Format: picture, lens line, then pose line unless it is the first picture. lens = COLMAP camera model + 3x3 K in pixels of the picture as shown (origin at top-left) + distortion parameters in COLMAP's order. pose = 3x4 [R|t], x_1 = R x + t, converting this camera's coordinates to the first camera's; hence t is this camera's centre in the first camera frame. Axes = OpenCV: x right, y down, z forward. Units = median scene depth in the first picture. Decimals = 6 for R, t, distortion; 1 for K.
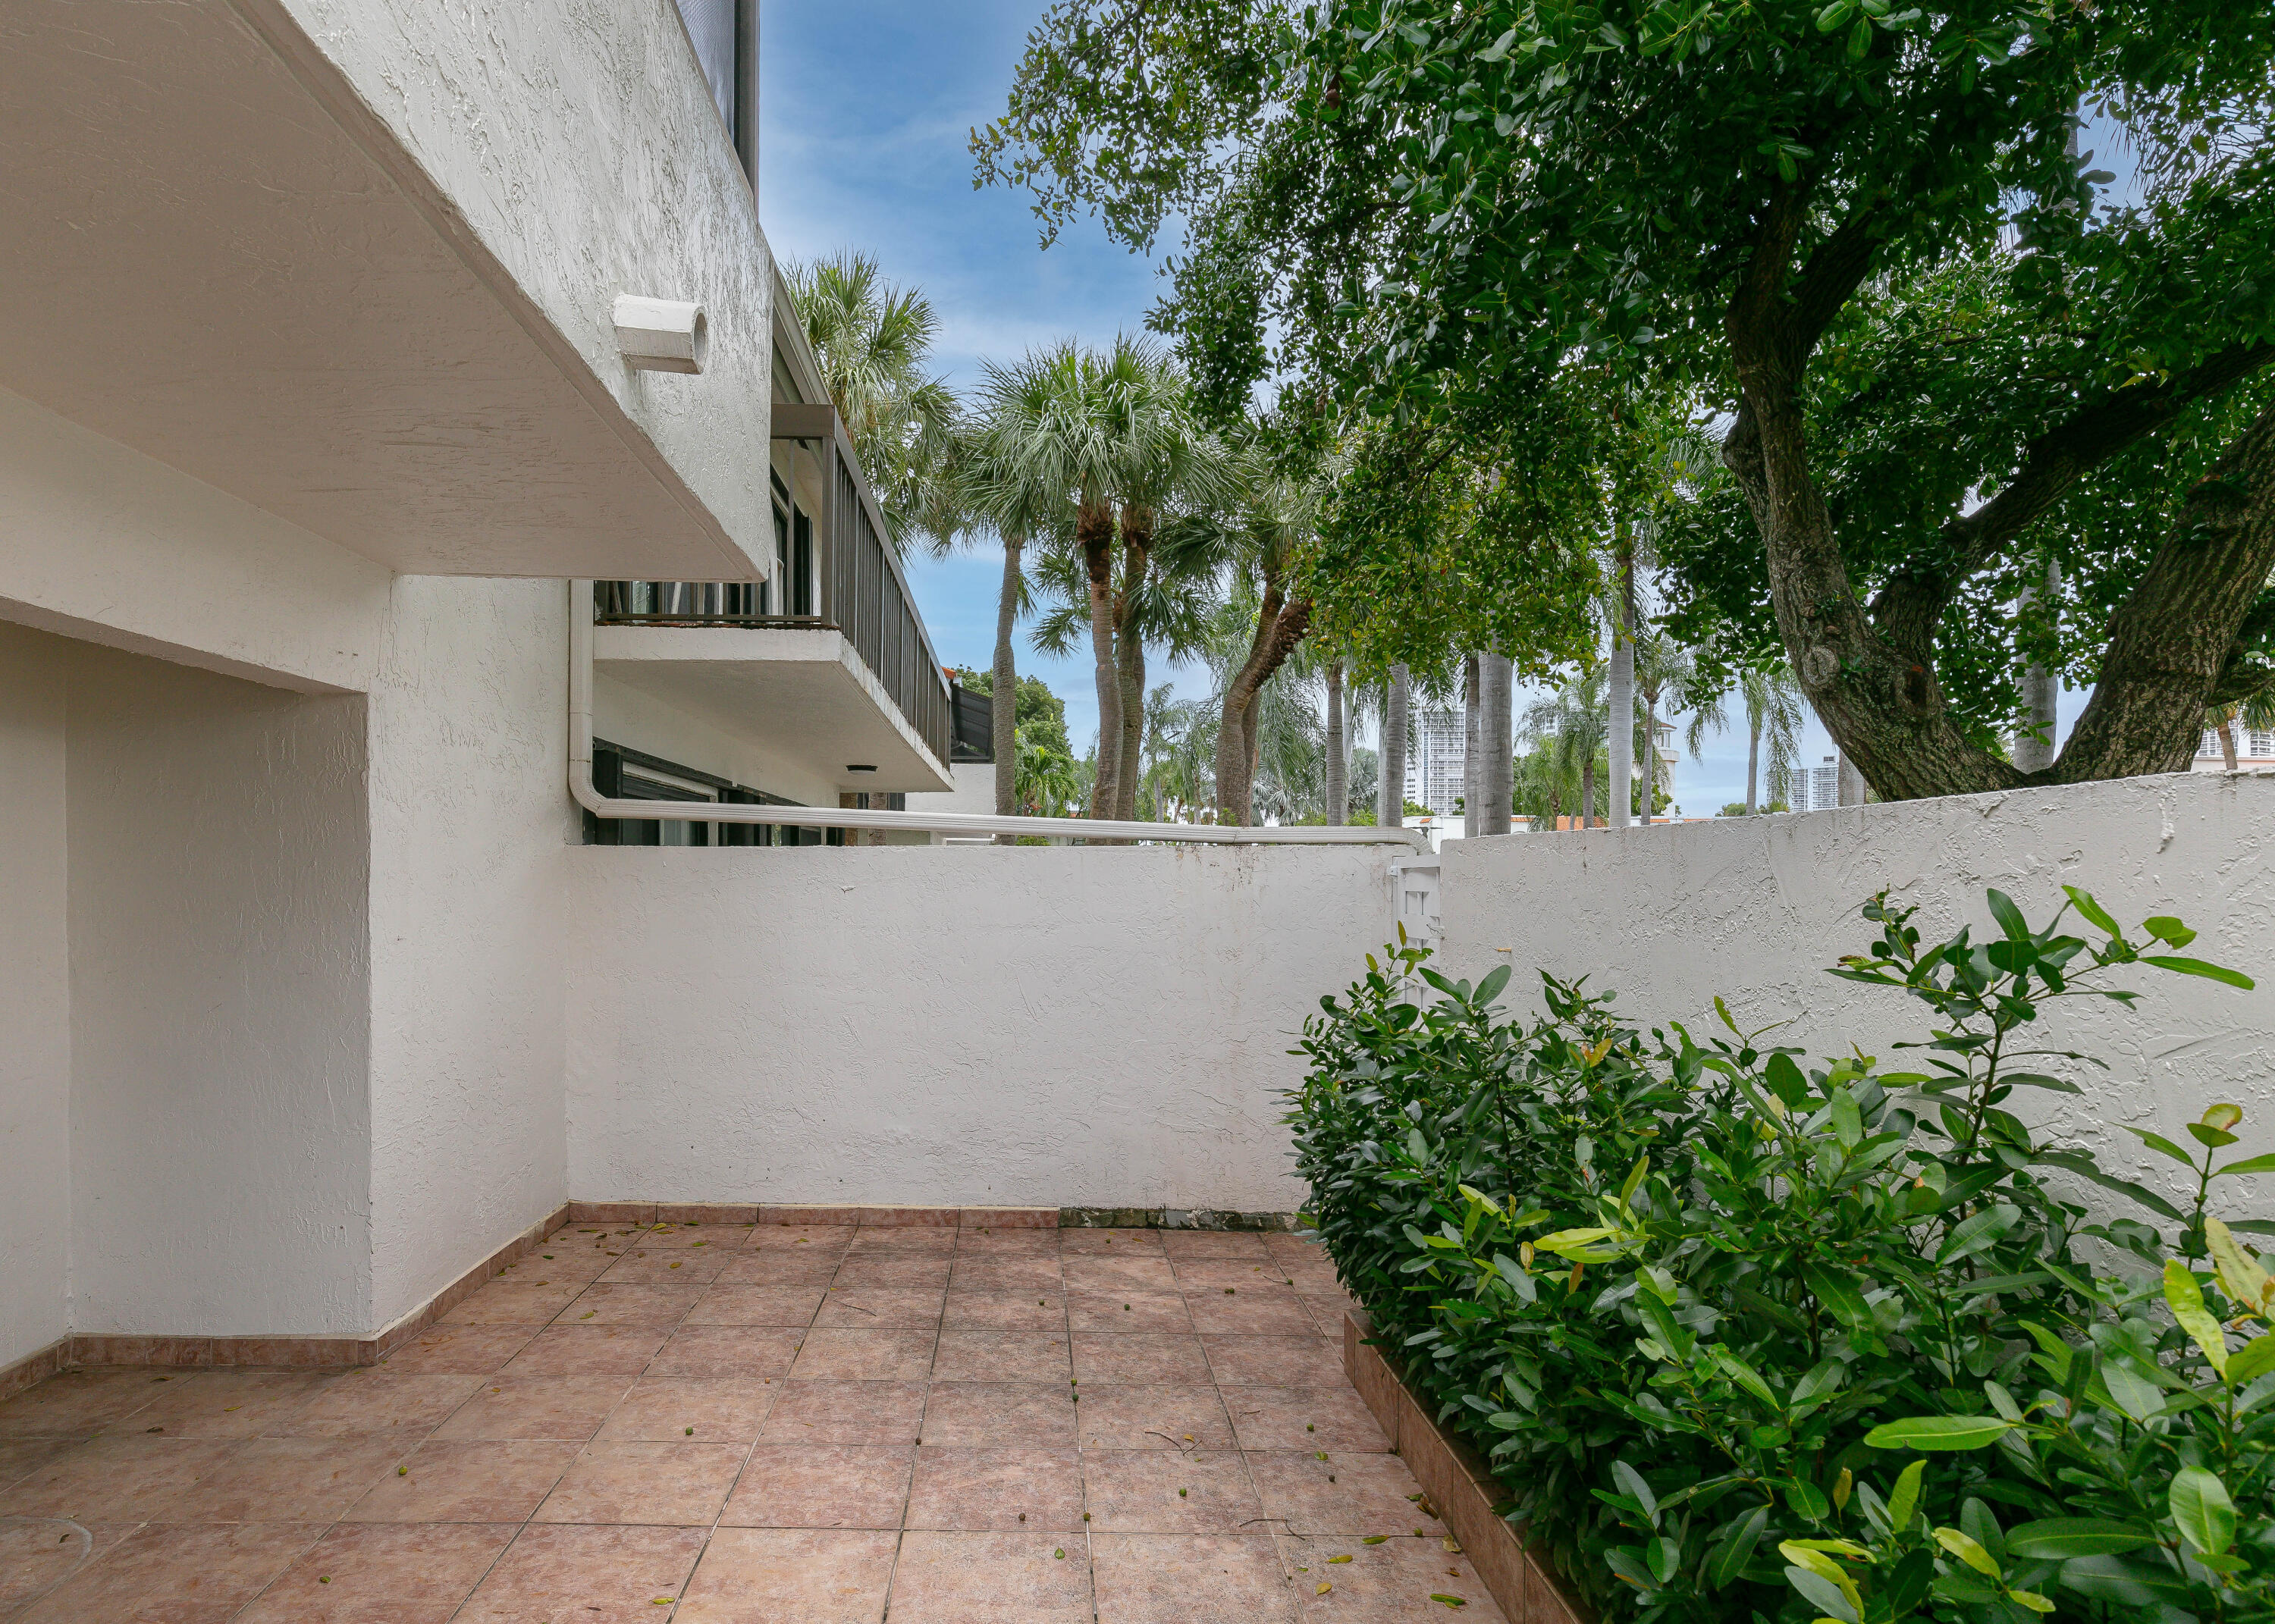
lens RADIAL K [[1250.7, 0, 1018.7], [0, 1250.7, 876.9], [0, 0, 1]] dist [0.004469, 0.004167]
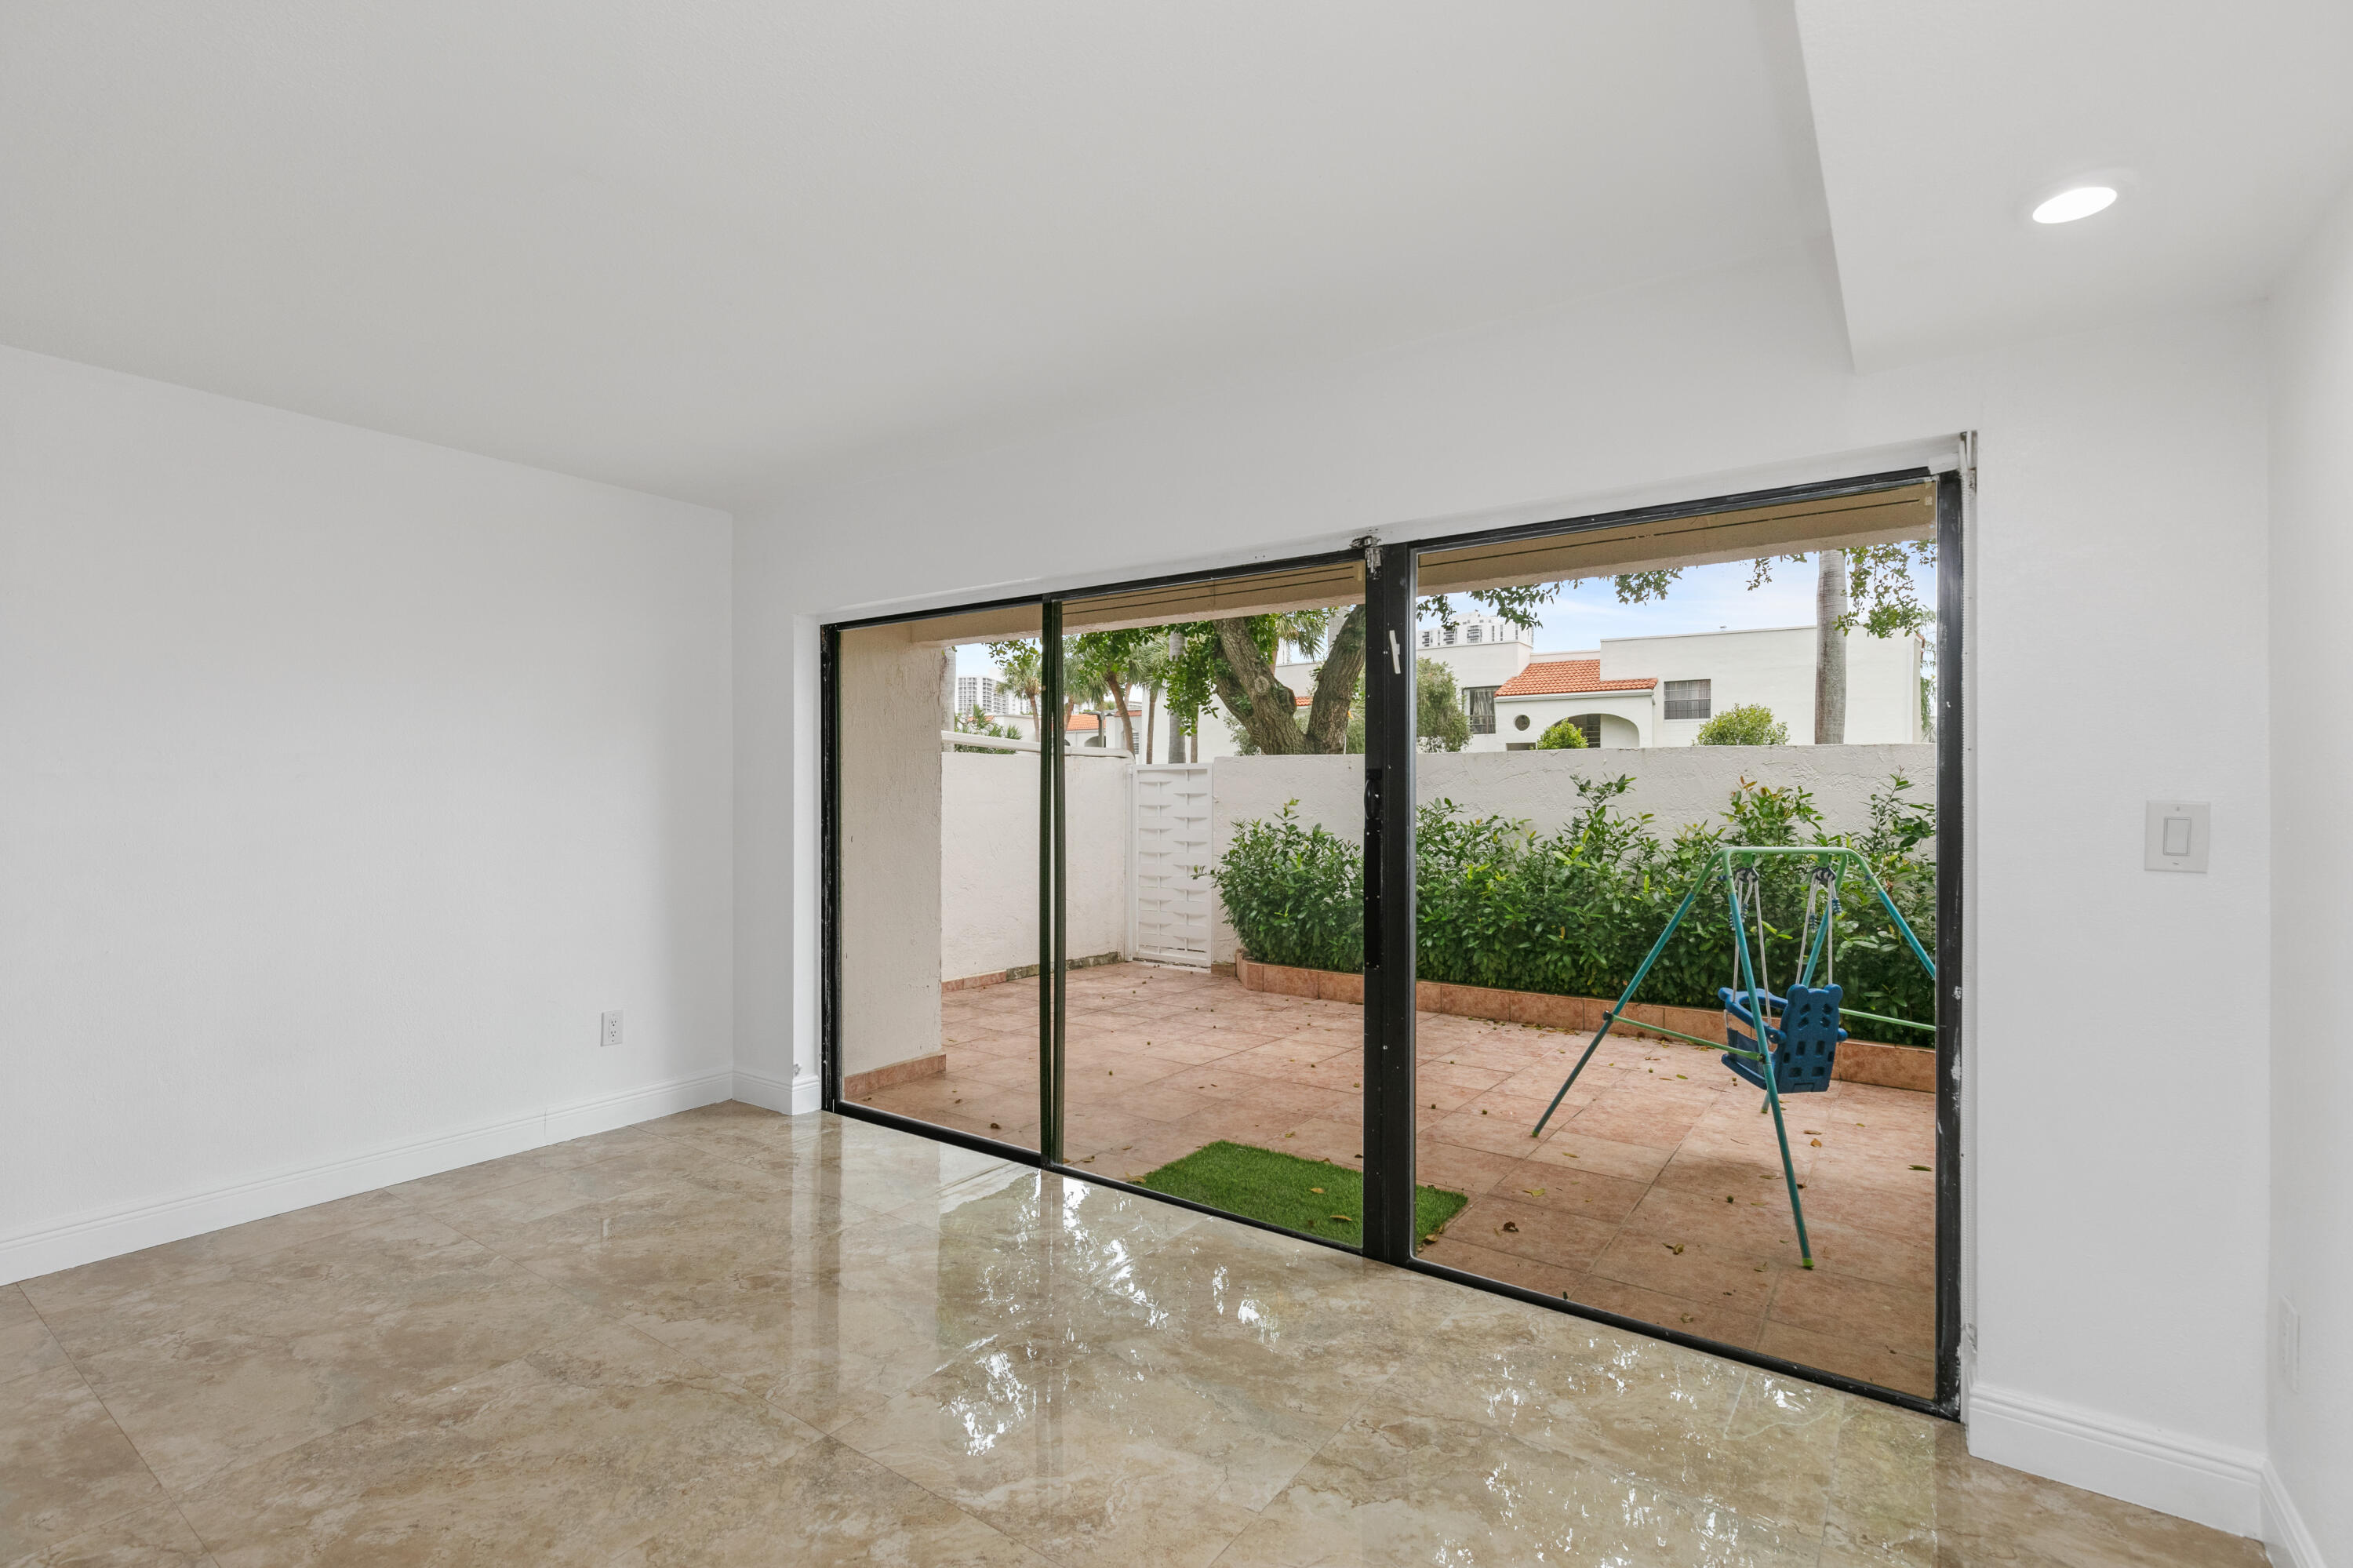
lens RADIAL K [[1069.6, 0, 1172.8], [0, 1069.6, 747.5], [0, 0, 1]] dist [0.012115, -0.003105]
pose [[0.596964, 0.032324, 0.801617, -1.040644], [-0.002652, 0.999262, -0.038319, 0.021268], [-0.802264, 0.020749, 0.596609, -0.042446]]
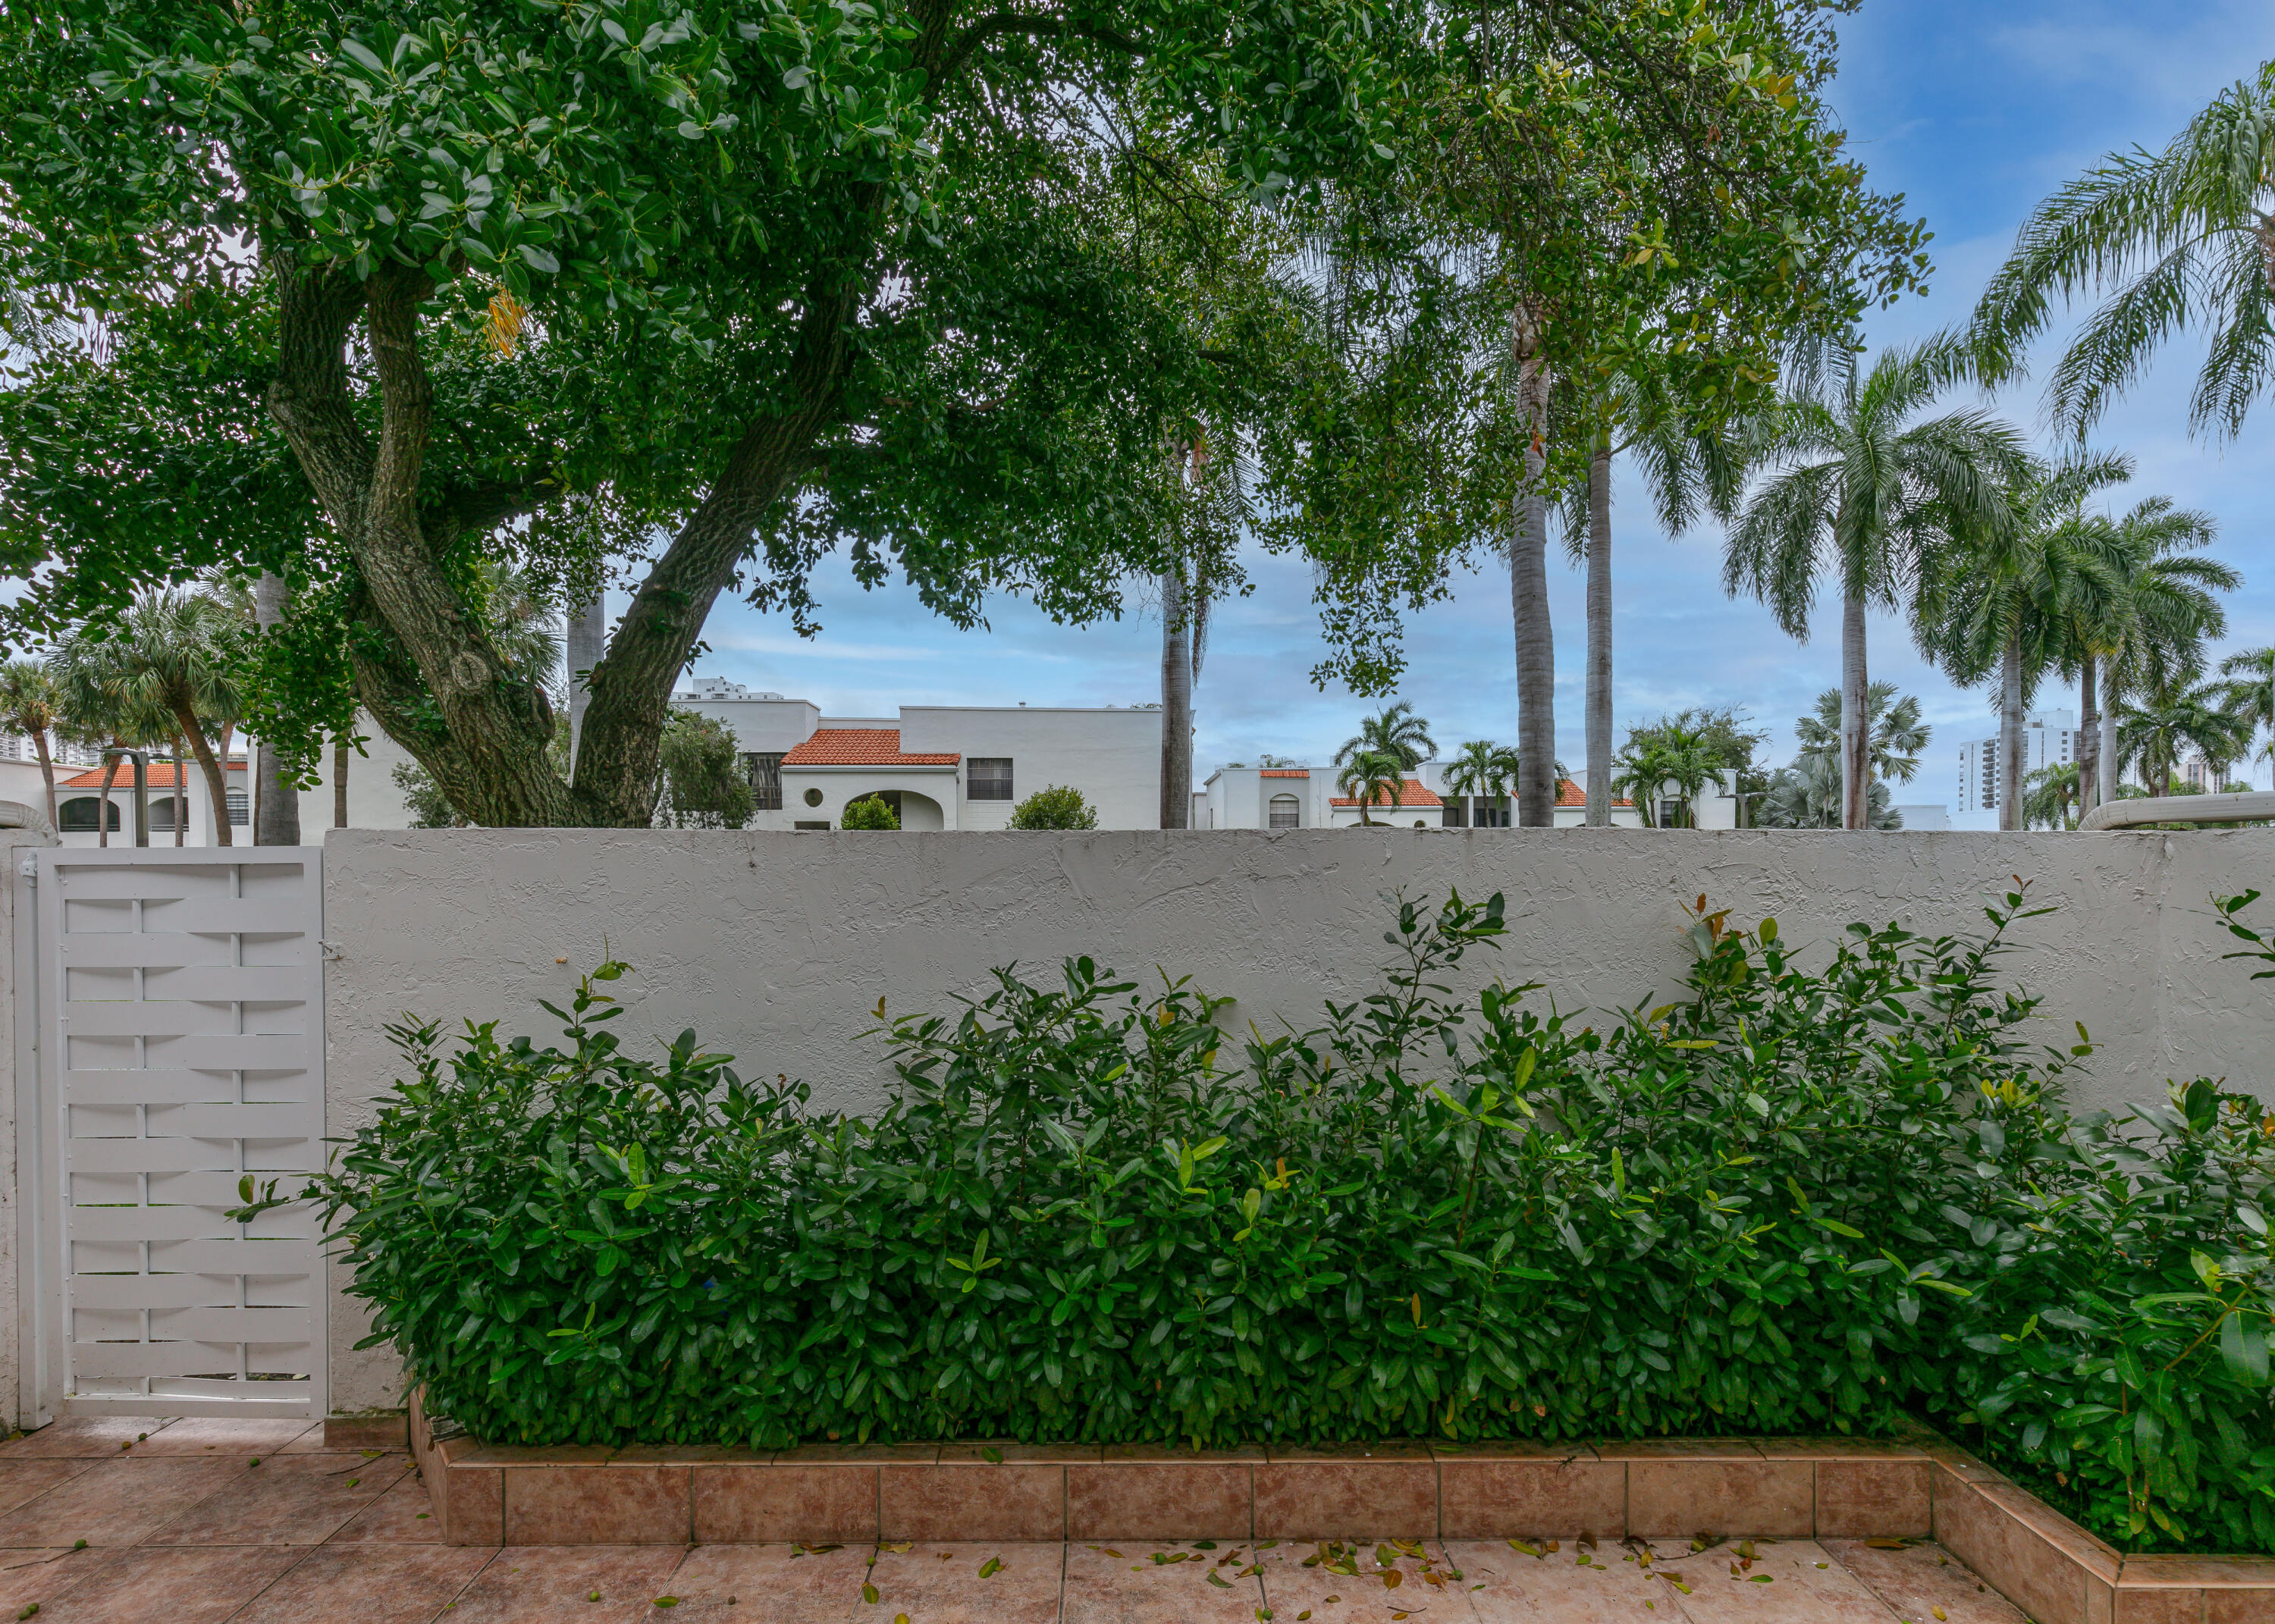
lens RADIAL K [[1108.3, 0, 1105.6], [0, 1108.3, 904.8], [0, 0, 1]] dist [0.008325, 0.000639]
pose [[0.027040, -0.029743, 0.999192, -0.287996], [-0.001253, 0.999555, 0.029788, -0.004218], [-0.999634, -0.002057, 0.026991, 0.442370]]
